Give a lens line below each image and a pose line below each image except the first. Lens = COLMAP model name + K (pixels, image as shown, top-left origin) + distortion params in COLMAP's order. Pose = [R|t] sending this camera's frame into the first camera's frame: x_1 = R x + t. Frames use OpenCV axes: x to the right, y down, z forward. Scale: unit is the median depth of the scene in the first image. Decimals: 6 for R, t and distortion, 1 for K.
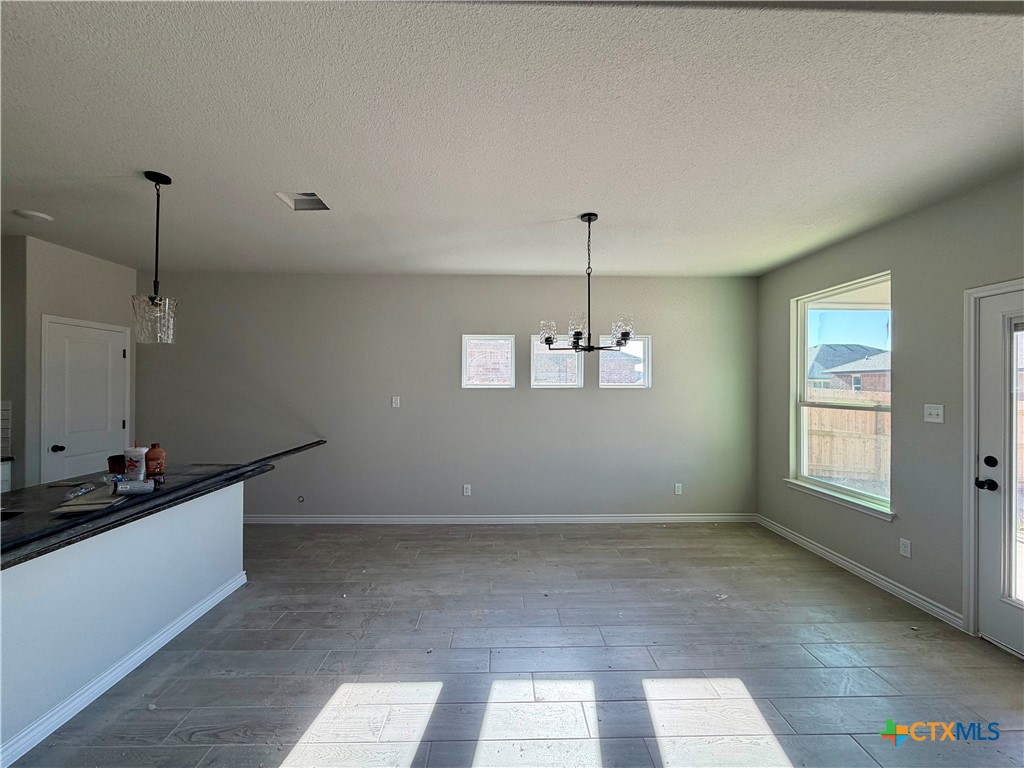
lens RADIAL K [[407.4, 0, 507.4], [0, 407.4, 384.4], [0, 0, 1]] dist [-0.000031, 0.000152]
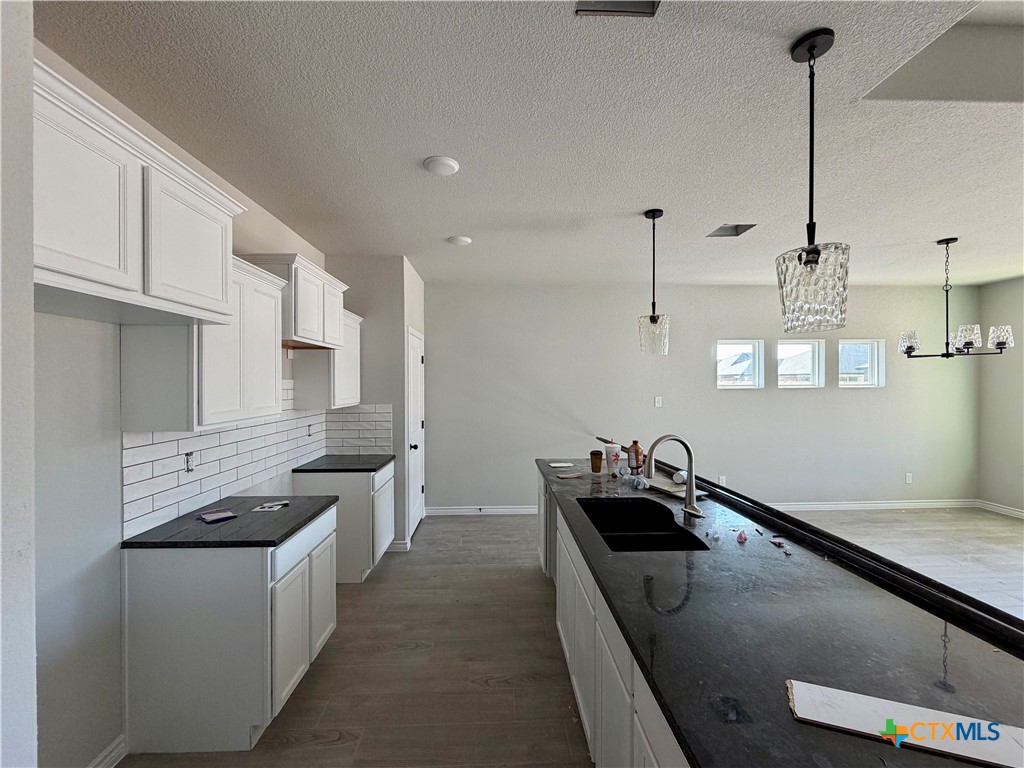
lens RADIAL K [[407.4, 0, 508.8], [0, 407.4, 384.7], [0, 0, 1]] dist [-0.000031, 0.000152]
pose [[0.999841, -0.007966, 0.015933, -0.841973], [0.007833, 0.999934, 0.008436, -0.018819], [-0.015999, -0.008310, 0.999837, -0.108329]]
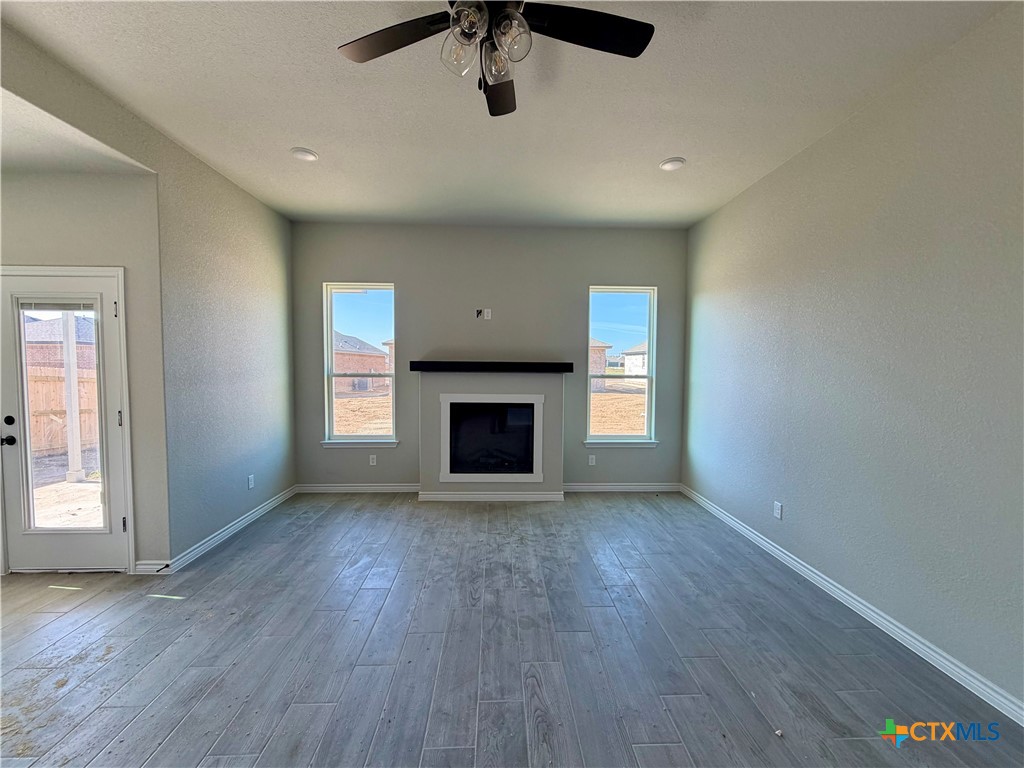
lens RADIAL K [[407.4, 0, 510.3], [0, 407.4, 384.7], [0, 0, 1]] dist [-0.000031, 0.000152]
pose [[-0.013502, -0.053928, 0.998454, 0.010620], [-0.009229, 0.998509, 0.053806, 0.007783], [-0.999866, -0.008489, -0.013979, -0.263060]]
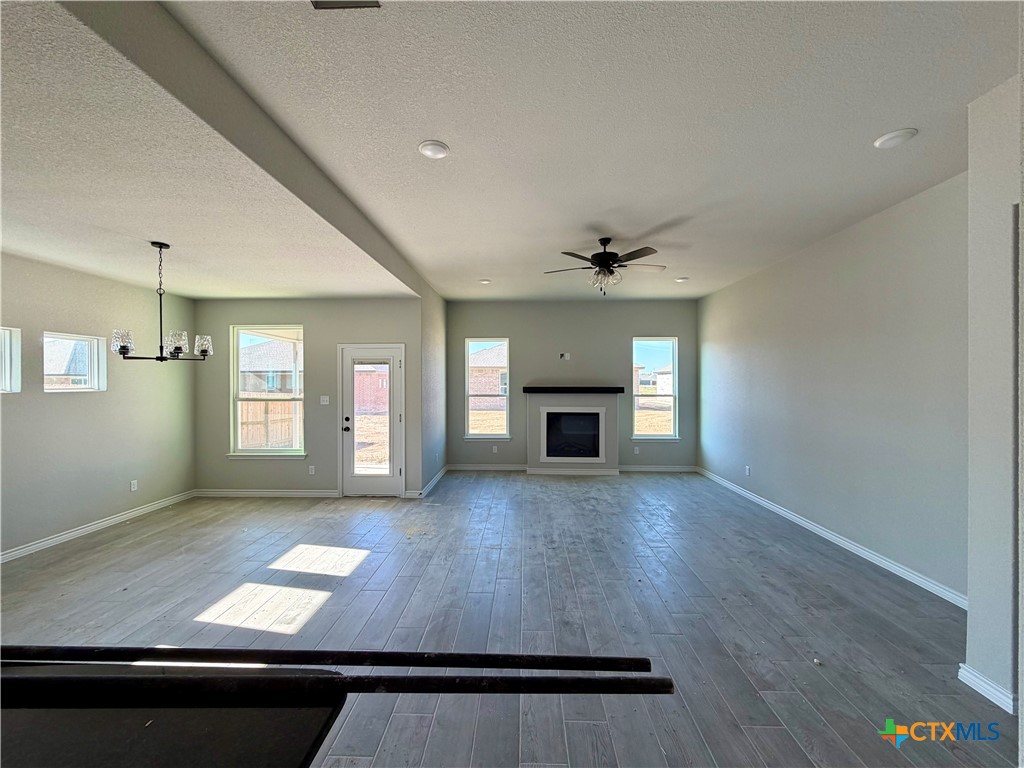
lens RADIAL K [[407.4, 0, 510.7], [0, 407.4, 385.4], [0, 0, 1]] dist [-0.000031, 0.000152]
pose [[0.056866, -0.009866, 0.998333, -0.714435], [-0.001215, 0.999950, 0.009951, -0.019741], [-0.998381, -0.001778, 0.056851, -0.046746]]
